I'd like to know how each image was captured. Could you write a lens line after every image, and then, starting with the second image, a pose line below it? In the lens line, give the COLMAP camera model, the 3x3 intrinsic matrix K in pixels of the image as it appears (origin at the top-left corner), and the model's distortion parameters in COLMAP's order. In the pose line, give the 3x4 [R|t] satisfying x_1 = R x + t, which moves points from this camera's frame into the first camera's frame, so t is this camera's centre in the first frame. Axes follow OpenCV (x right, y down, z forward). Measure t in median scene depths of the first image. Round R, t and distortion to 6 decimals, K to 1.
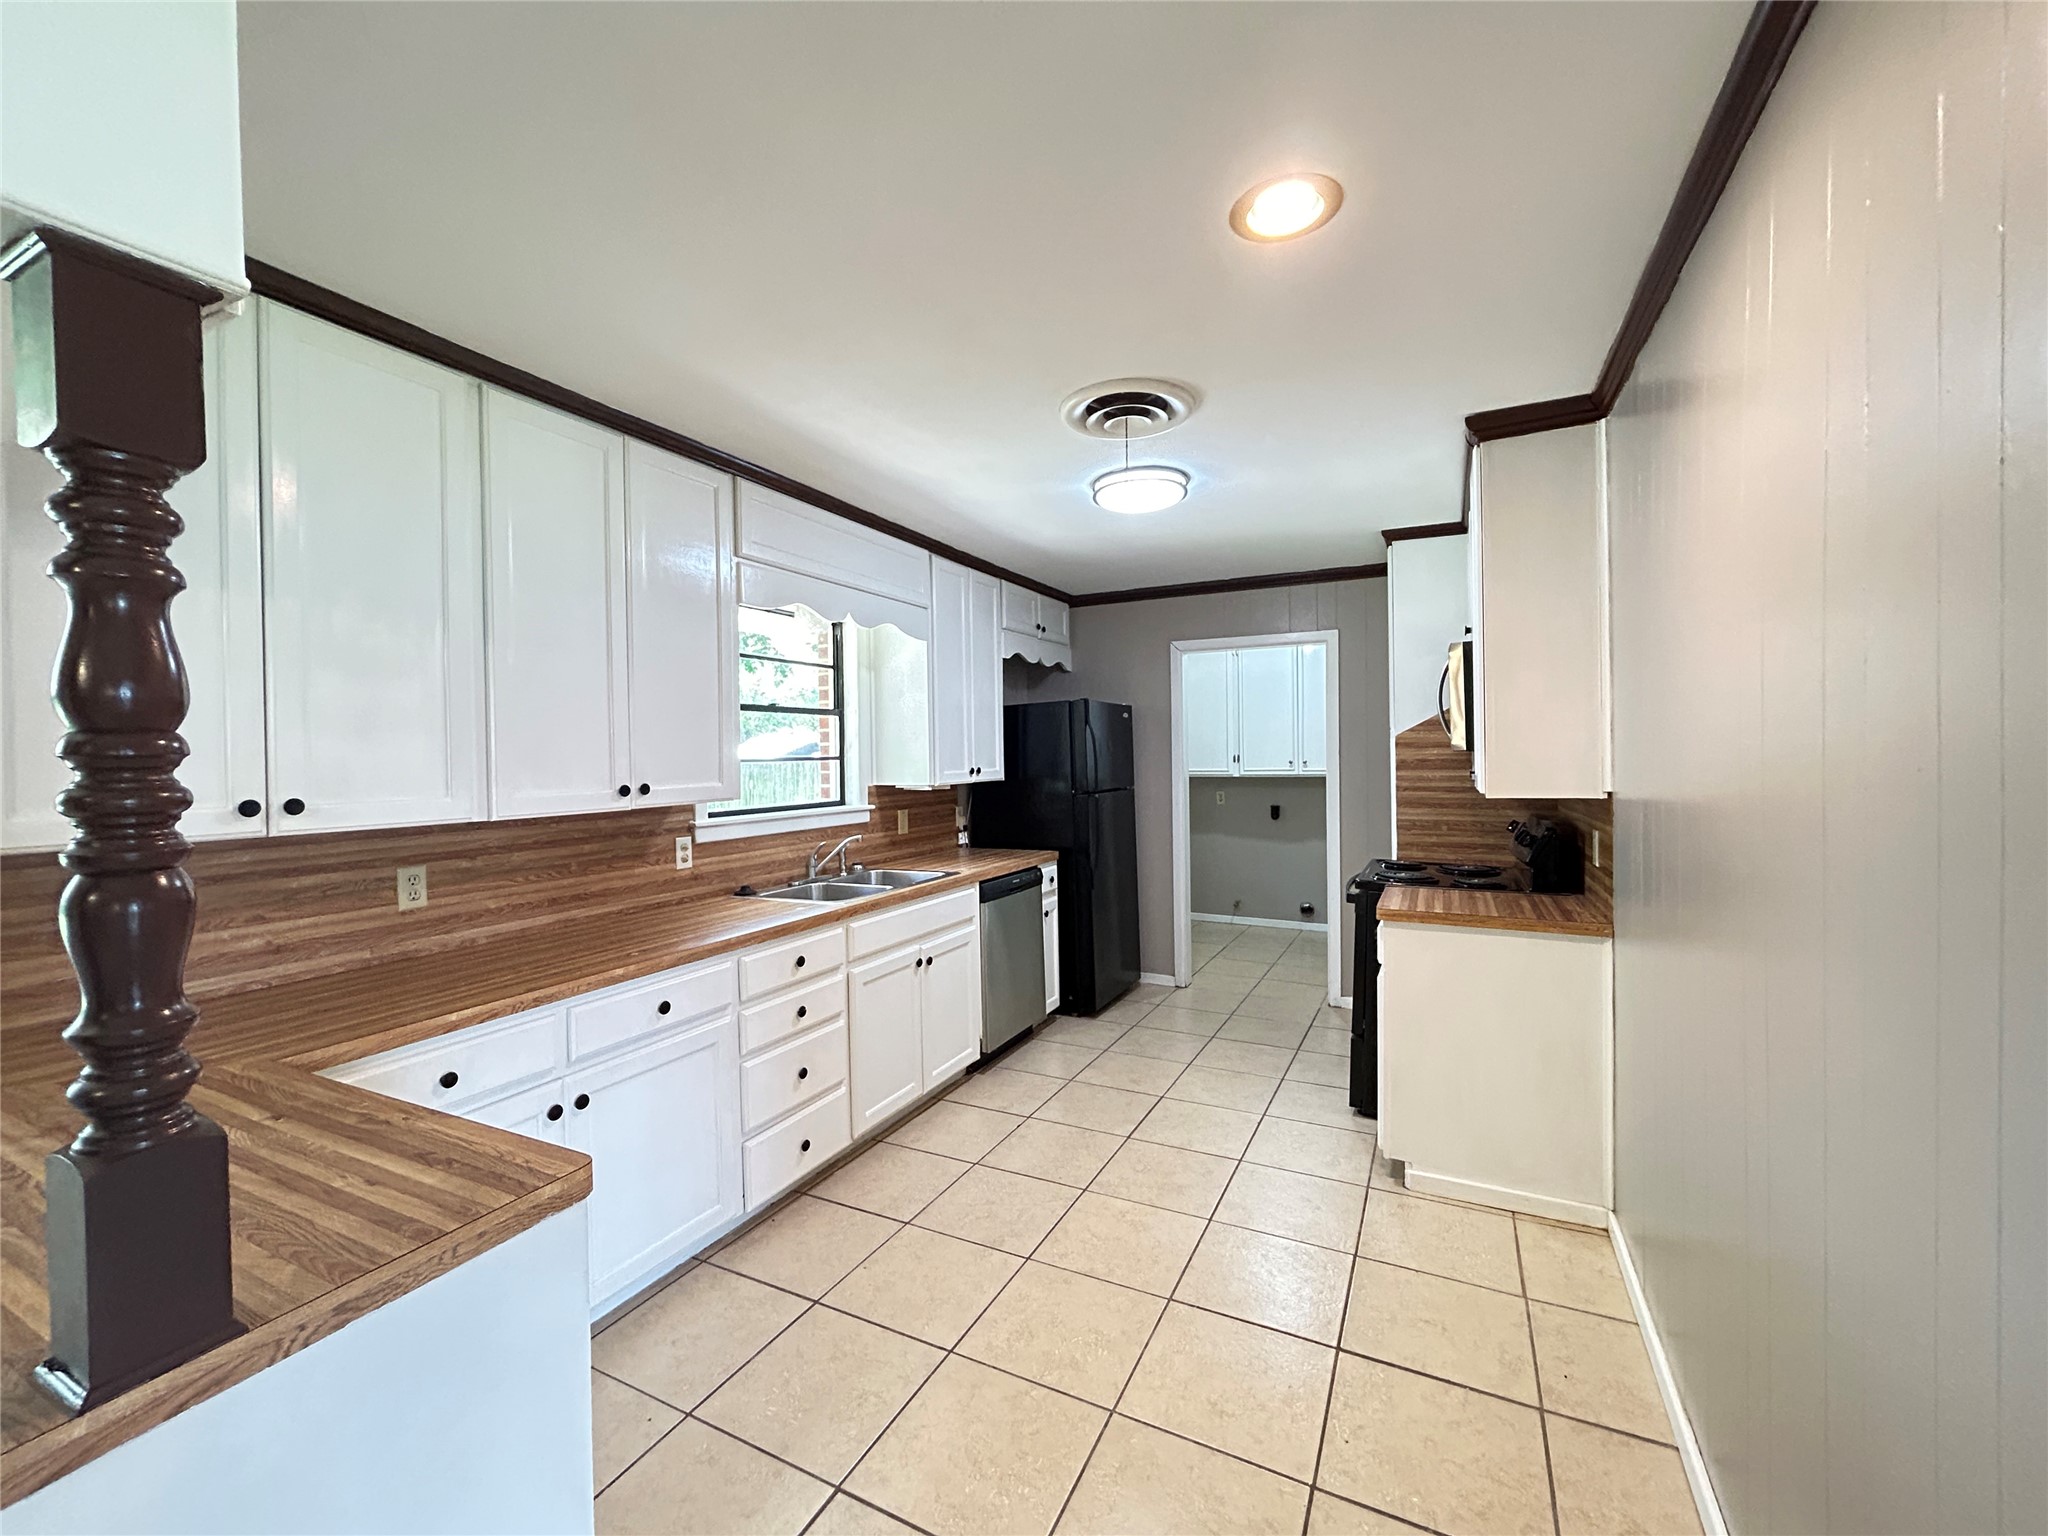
lens RADIAL K [[833.5, 0, 1020.7], [0, 833.5, 766.8], [0, 0, 1]] dist [-0.000265, -0.000043]
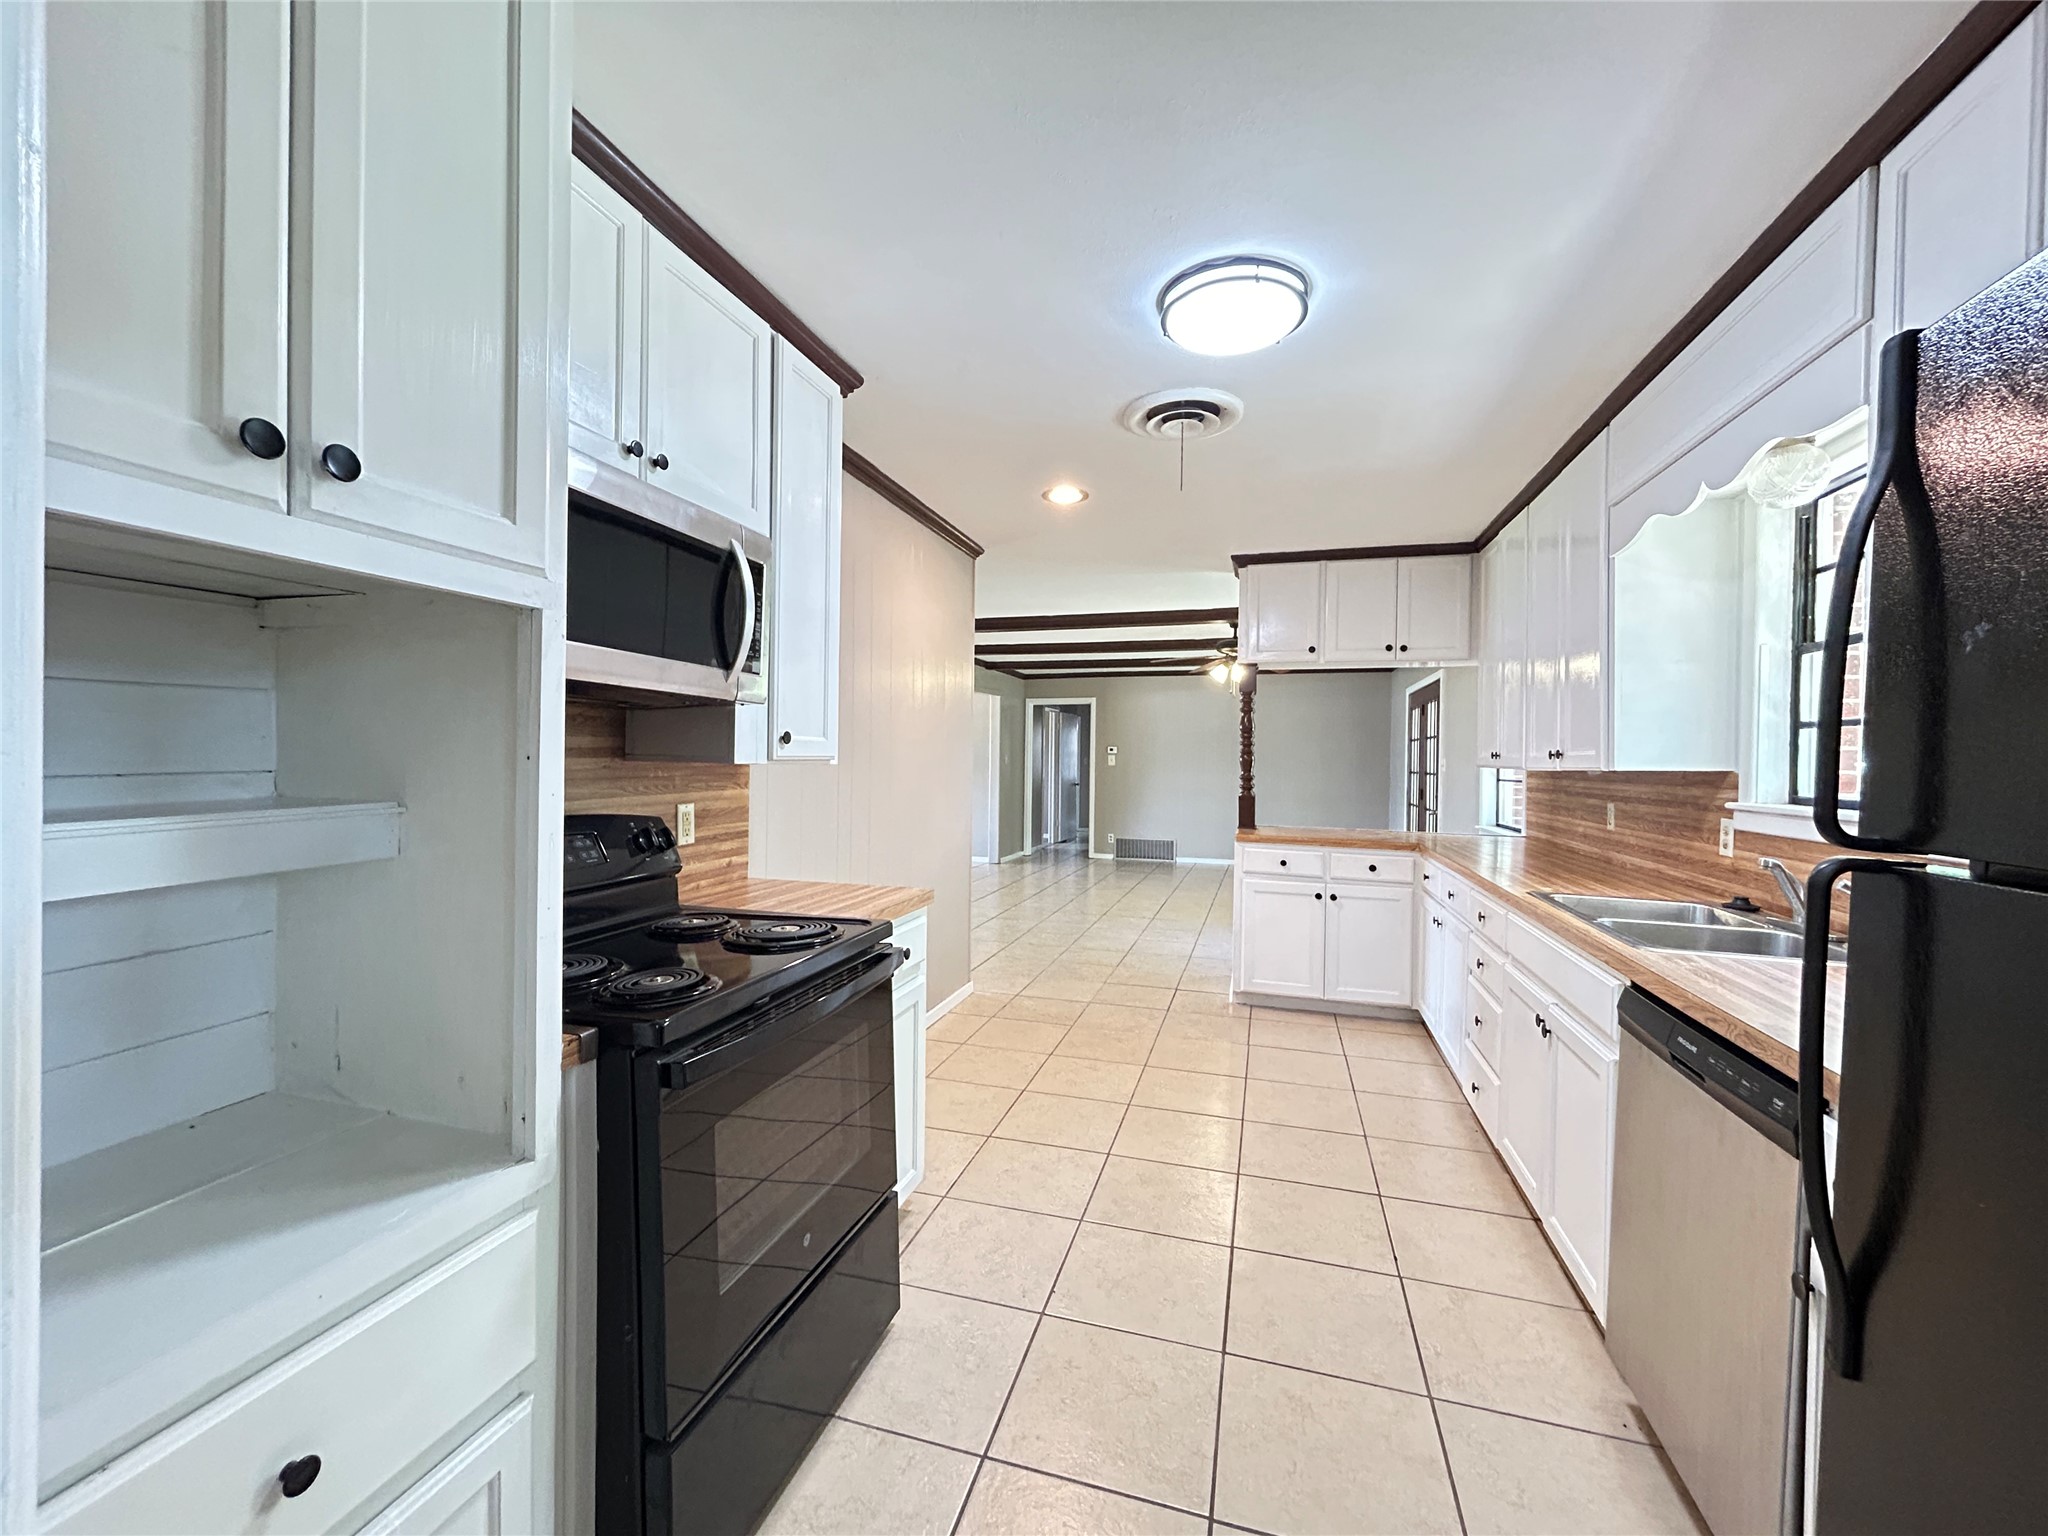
lens RADIAL K [[841.4, 0, 1022.9], [0, 841.4, 760.7], [0, 0, 1]] dist [-0.000334, -0.000095]
pose [[-0.982991, -0.000853, -0.183650, 0.411534], [-0.004856, 0.999760, 0.021351, 0.010459], [0.183588, 0.021879, -0.982760, 1.562925]]
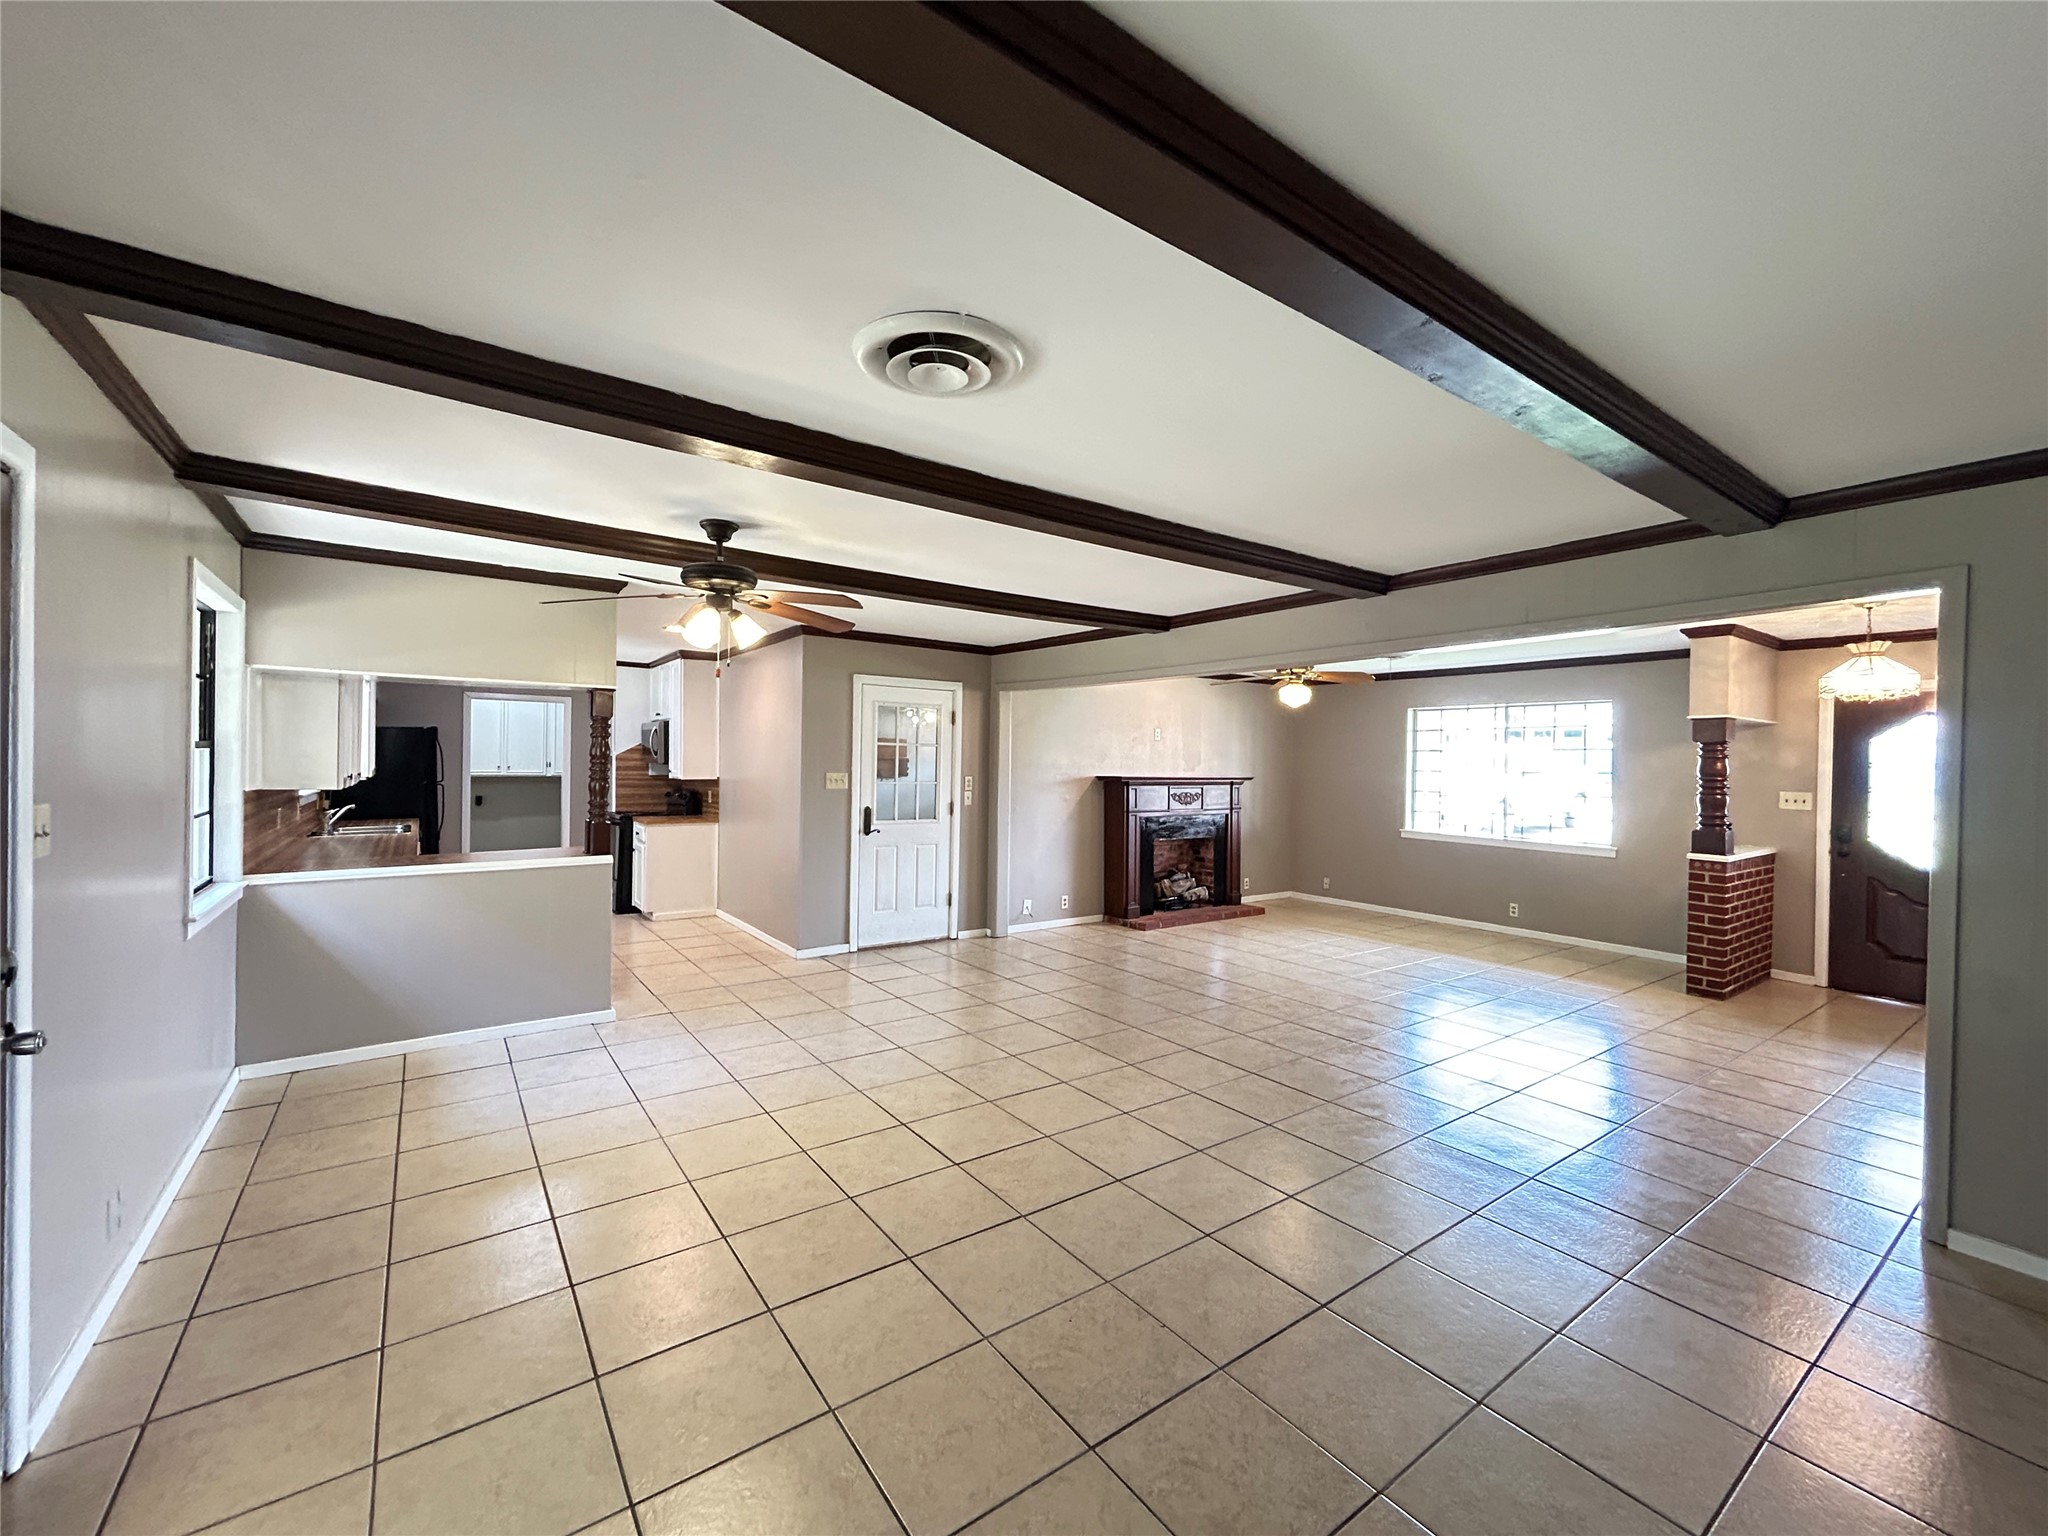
lens RADIAL K [[833.5, 0, 1020.7], [0, 833.5, 766.8], [0, 0, 1]] dist [-0.000265, -0.000043]
pose [[0.446035, 0.016193, 0.894869, -1.123970], [-0.003641, 0.999861, -0.016278, 0.027318], [-0.895008, 0.004002, 0.446032, -1.007324]]
